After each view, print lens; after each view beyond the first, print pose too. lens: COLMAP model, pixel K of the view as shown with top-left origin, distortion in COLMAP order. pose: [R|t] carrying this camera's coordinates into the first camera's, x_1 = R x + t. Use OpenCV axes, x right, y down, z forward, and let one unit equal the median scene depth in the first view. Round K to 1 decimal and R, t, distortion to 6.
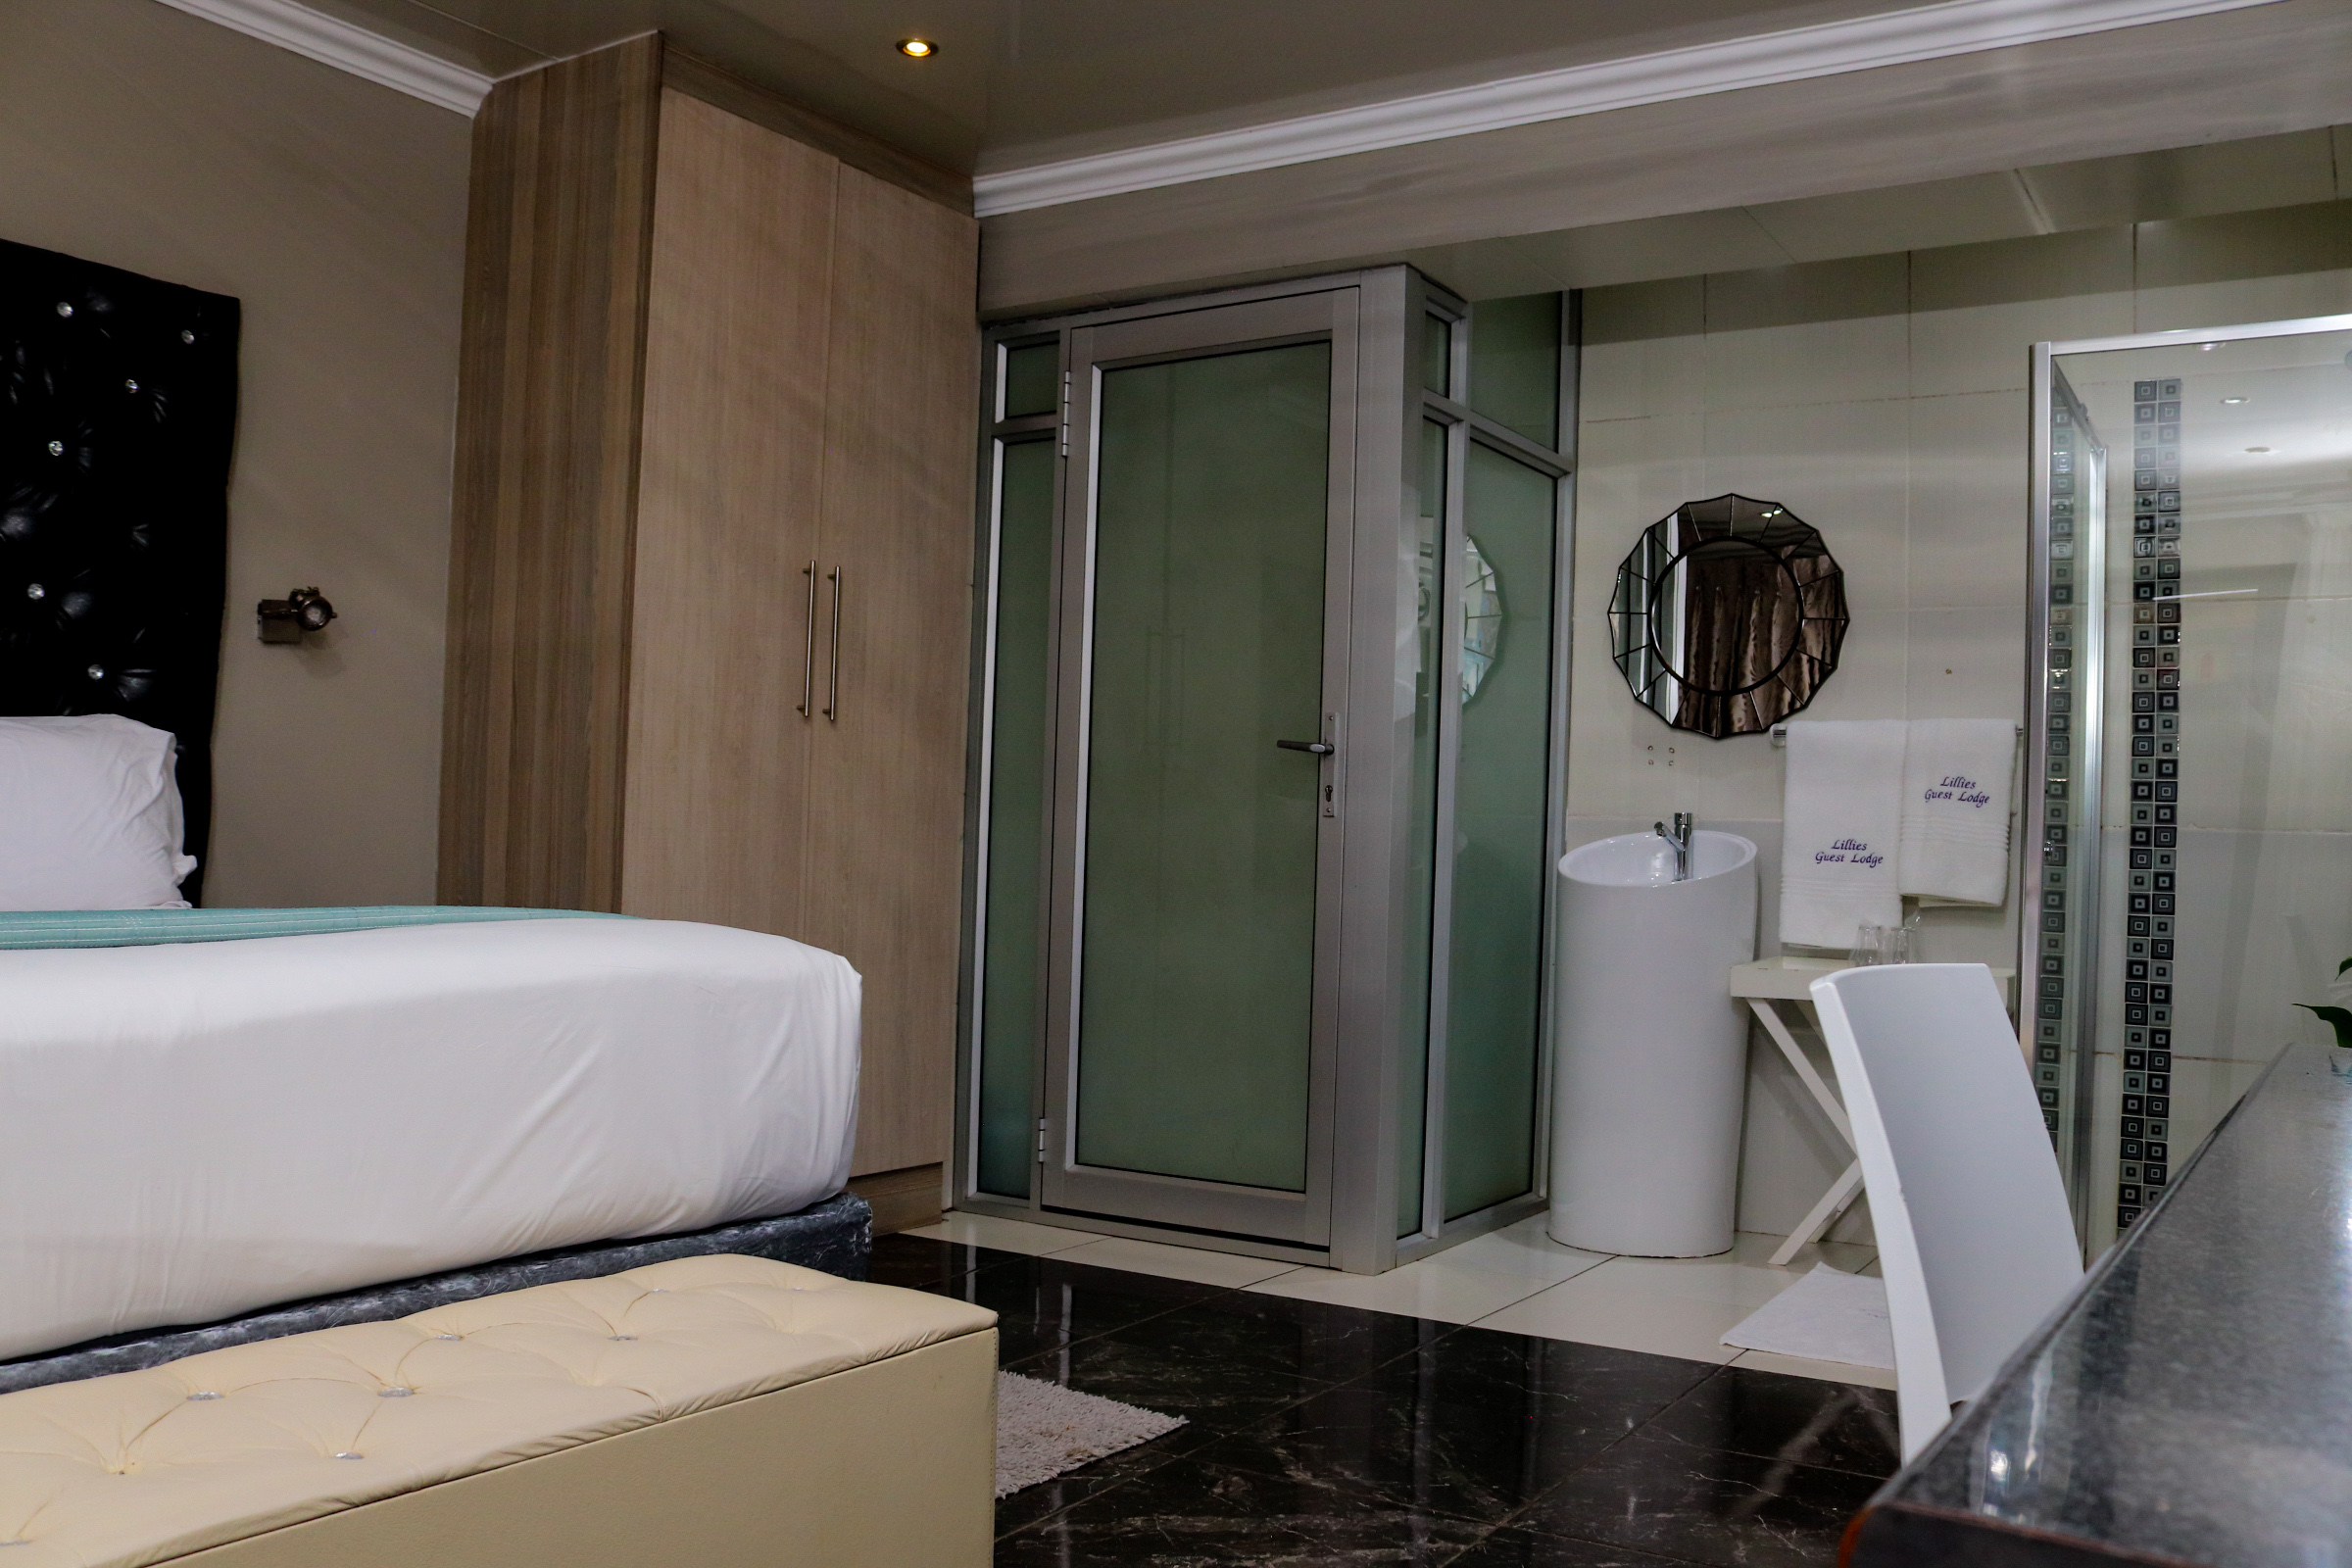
lens RADIAL K [[2021.8, 0, 1190.1], [0, 2021.8, 793.4], [0, 0, 1]] dist [-0.164671, 0.172926]
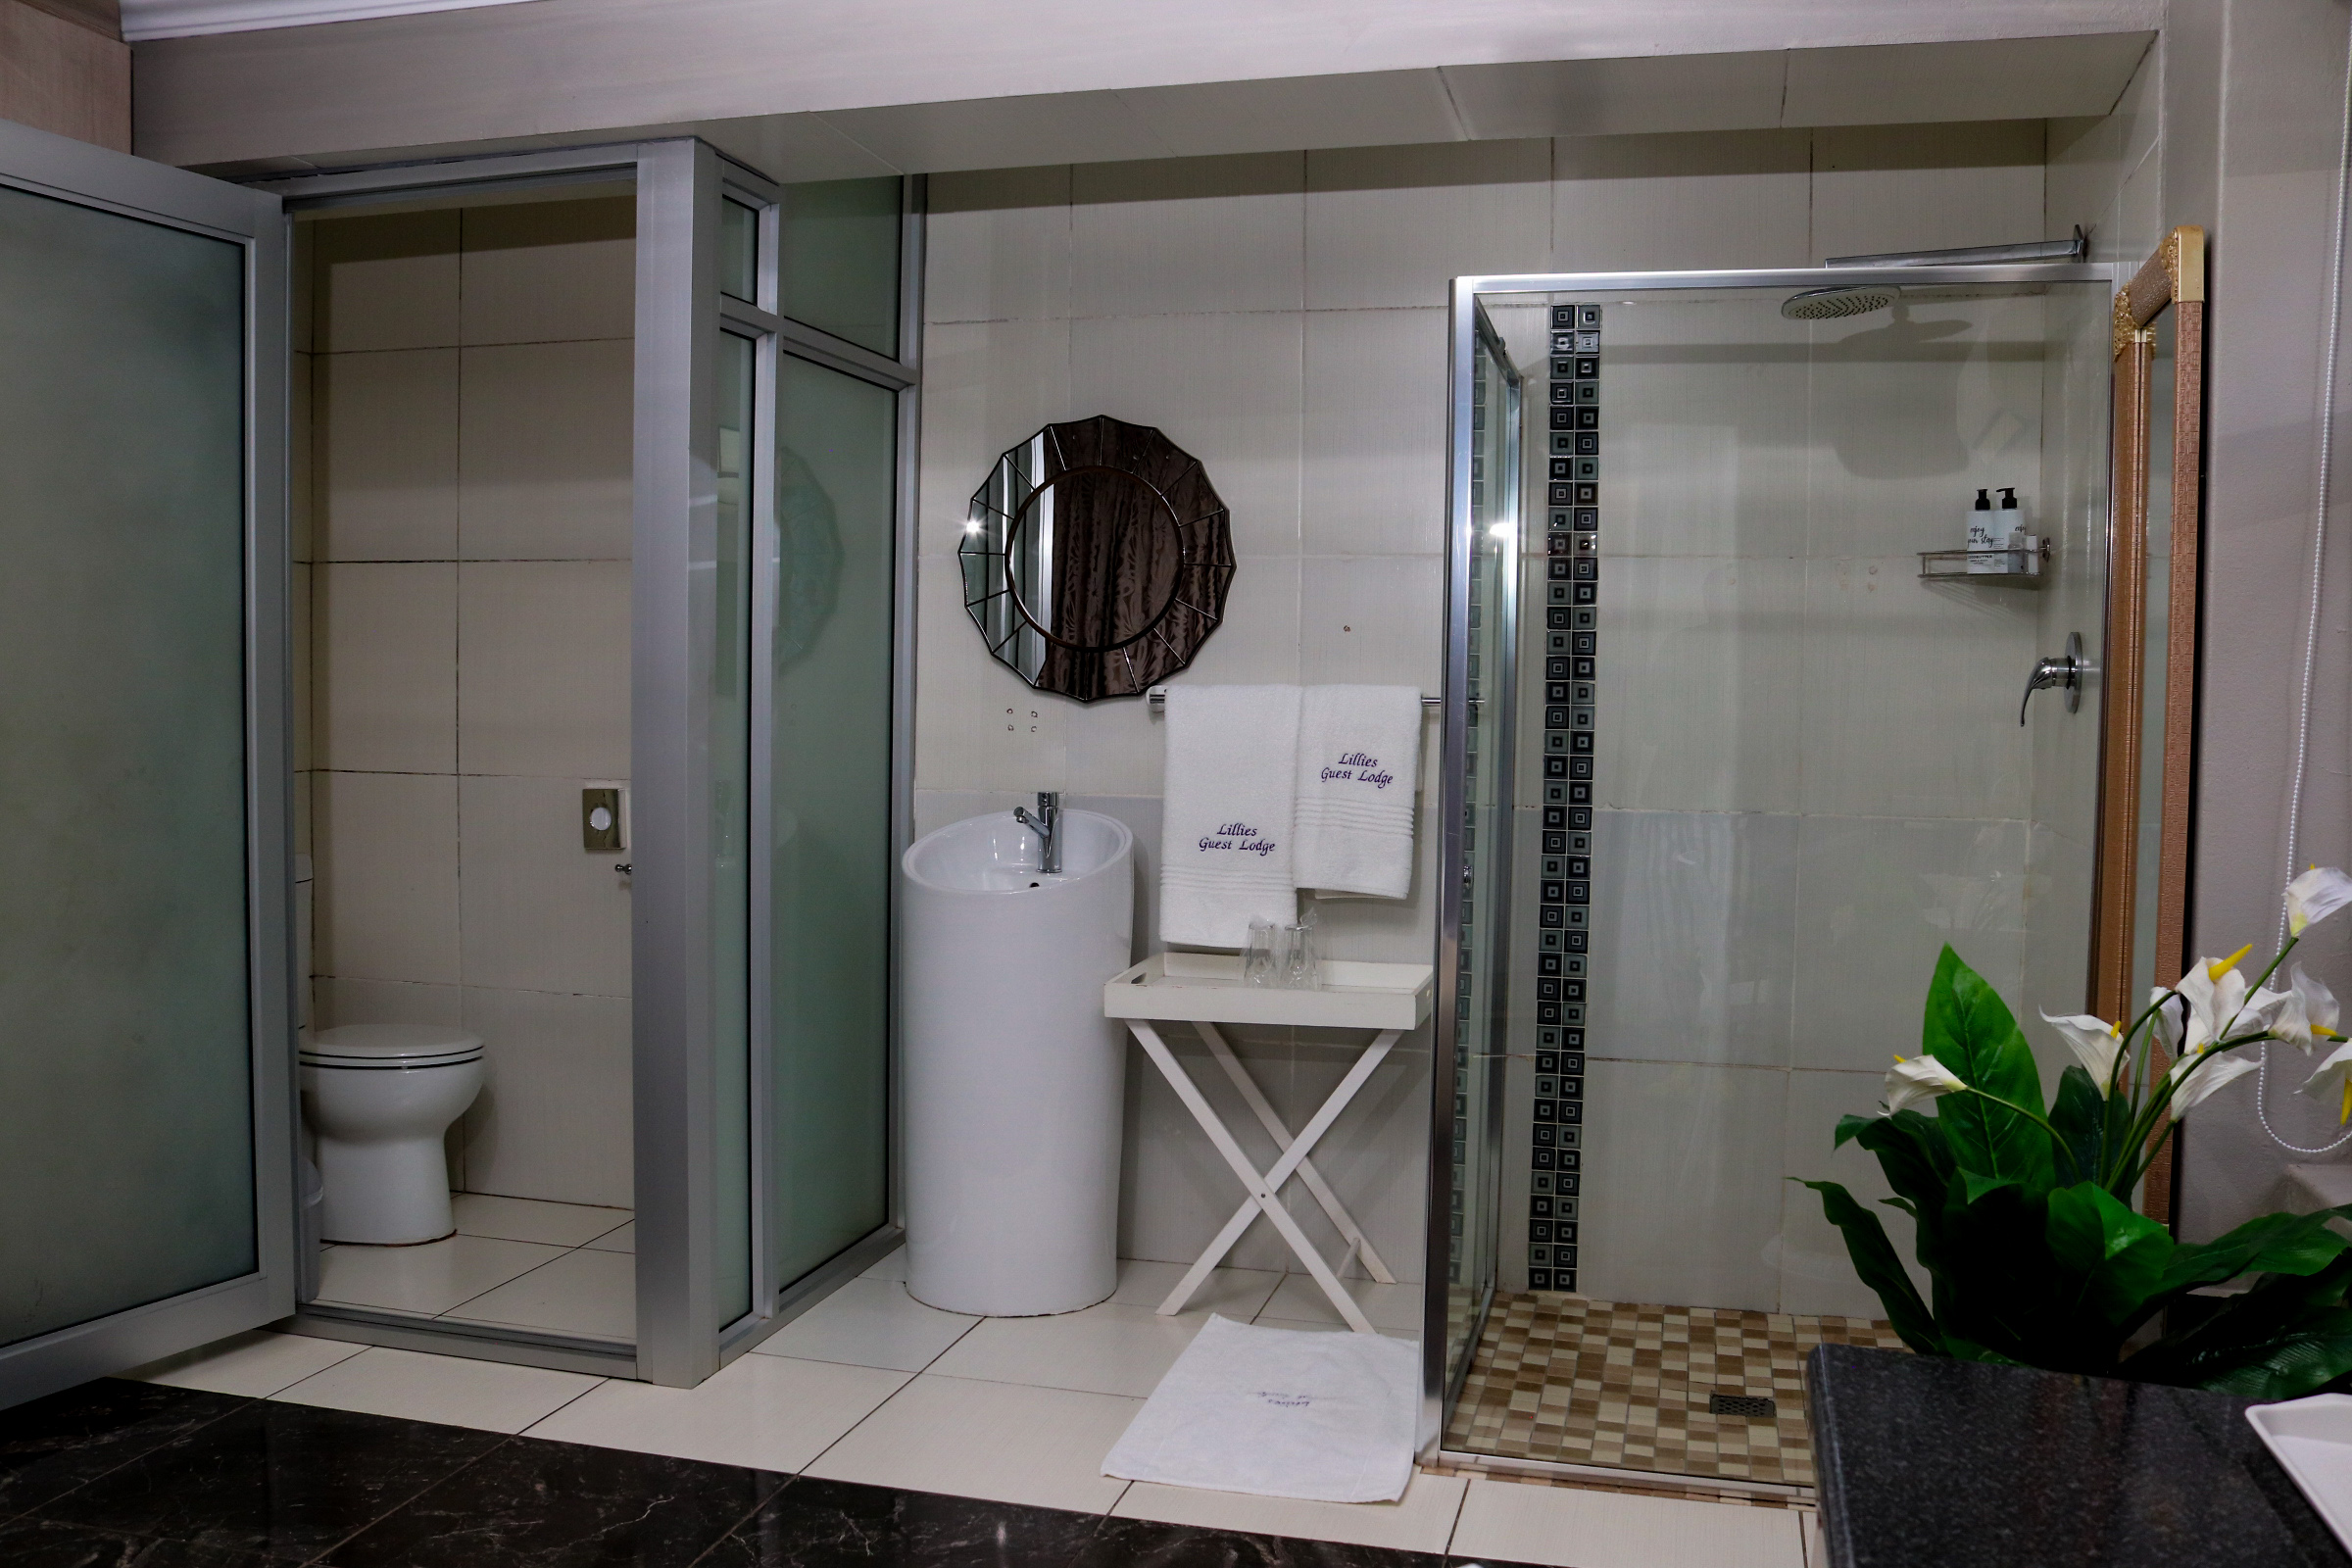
lens RADIAL K [[2021.8, 0, 1190.1], [0, 2021.8, 793.4], [0, 0, 1]] dist [-0.164671, 0.172926]
pose [[0.955641, -0.035351, 0.292405, 0.055980], [0.010015, 0.996097, 0.087693, -0.071041], [-0.294364, -0.080874, 0.952265, 0.172457]]
